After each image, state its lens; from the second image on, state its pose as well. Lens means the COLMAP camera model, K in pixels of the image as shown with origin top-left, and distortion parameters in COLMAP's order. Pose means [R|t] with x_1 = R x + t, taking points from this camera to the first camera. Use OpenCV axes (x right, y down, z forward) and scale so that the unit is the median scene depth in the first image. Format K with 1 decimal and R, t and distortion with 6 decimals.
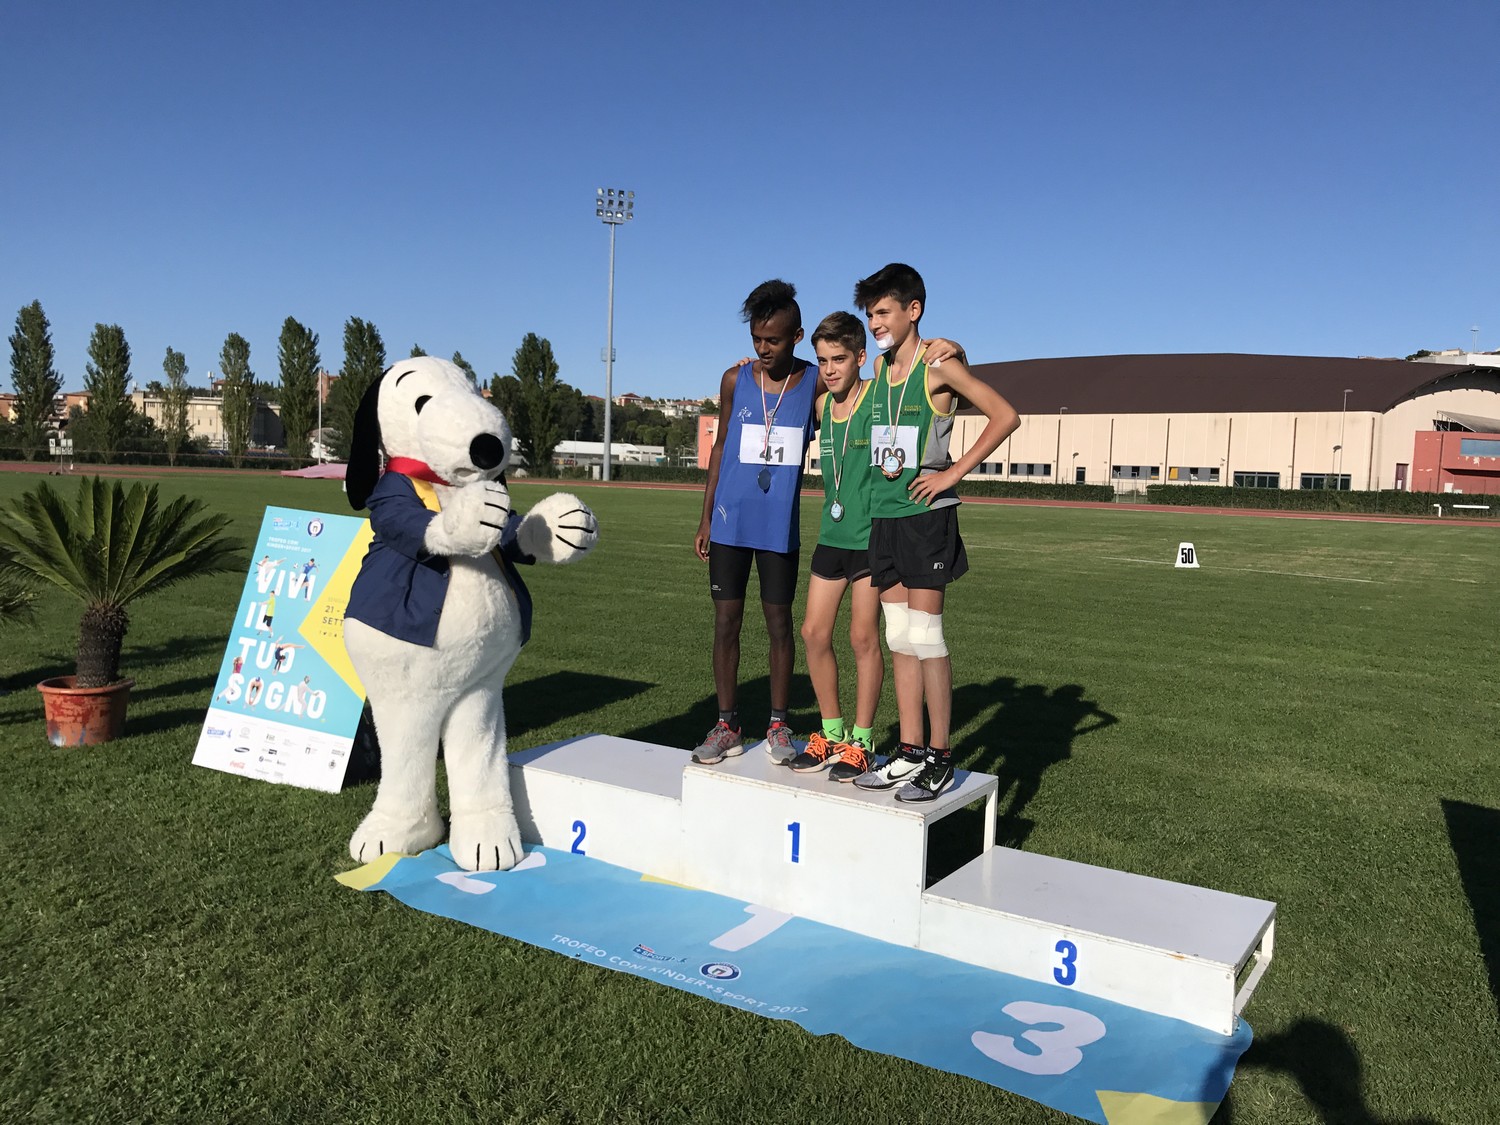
lens RADIAL K [[1248.0, 0, 750.0], [0, 1248.0, 562.5], [0, 0, 1]] dist [0.005207, -0.004928]
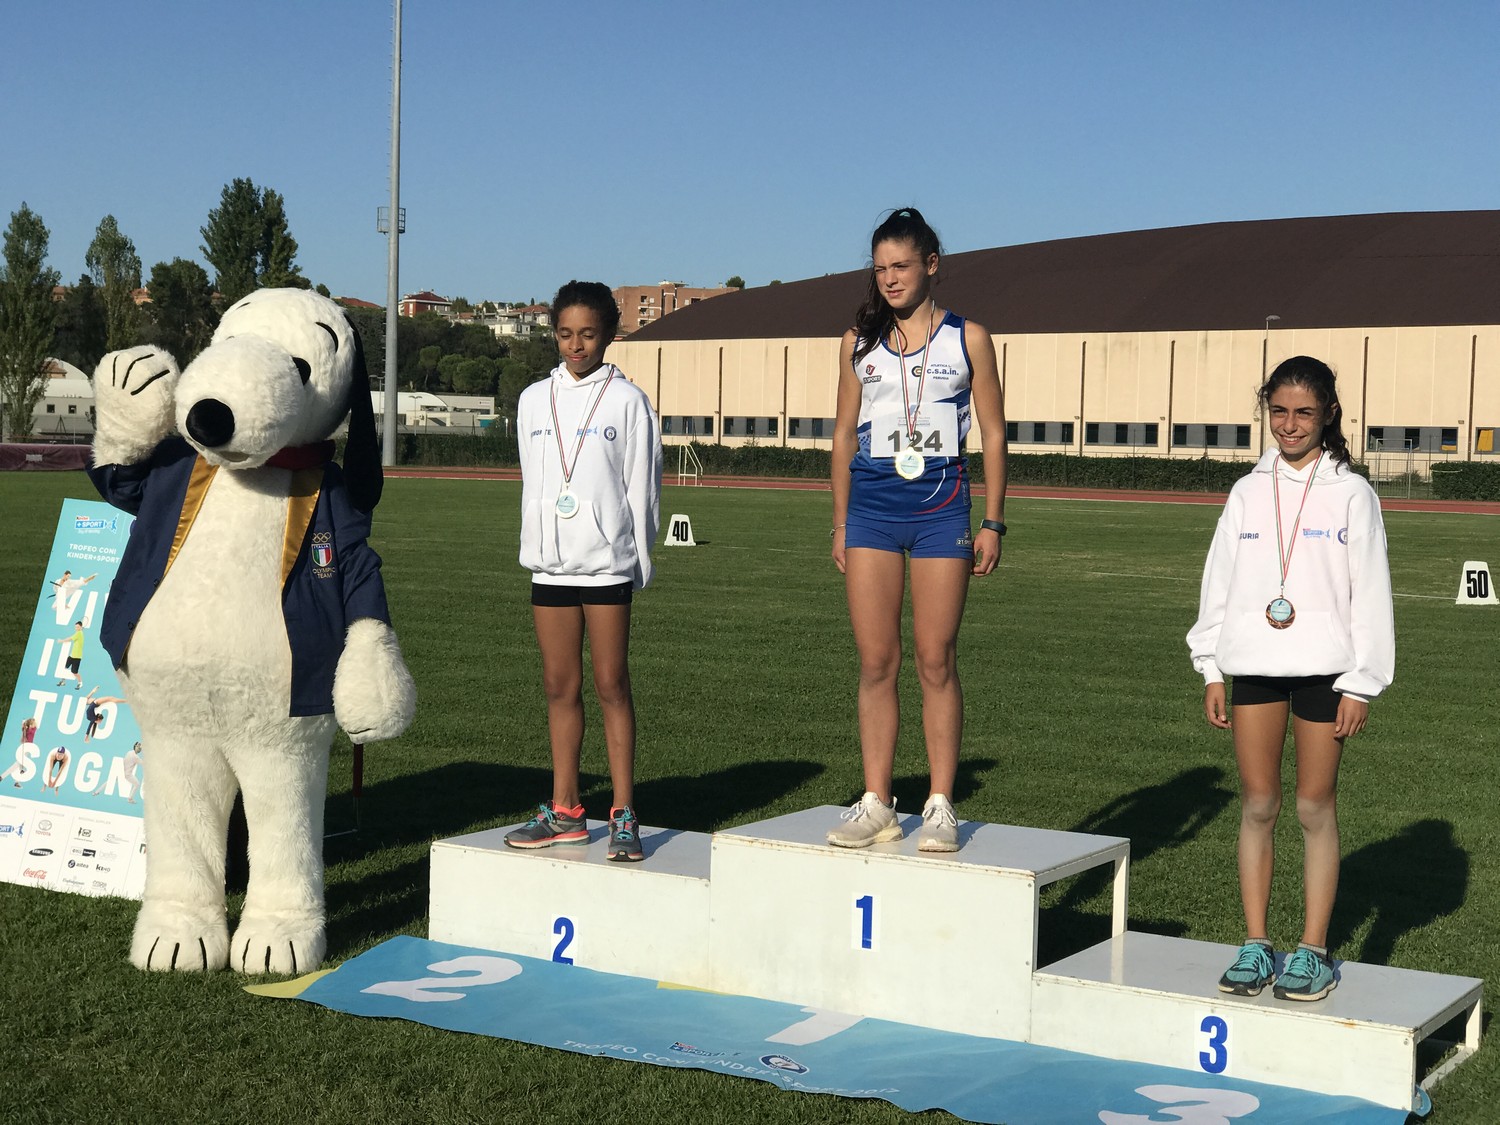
lens RADIAL K [[2488.1, 0, 750.0], [0, 2488.1, 562.5], [0, 0, 1]] dist [0.017596, -0.084761]
pose [[0.999295, -0.012725, 0.035309, -0.062393], [0.013625, 0.999585, -0.025362, 0.030213], [-0.034972, 0.025825, 0.999055, -0.381034]]
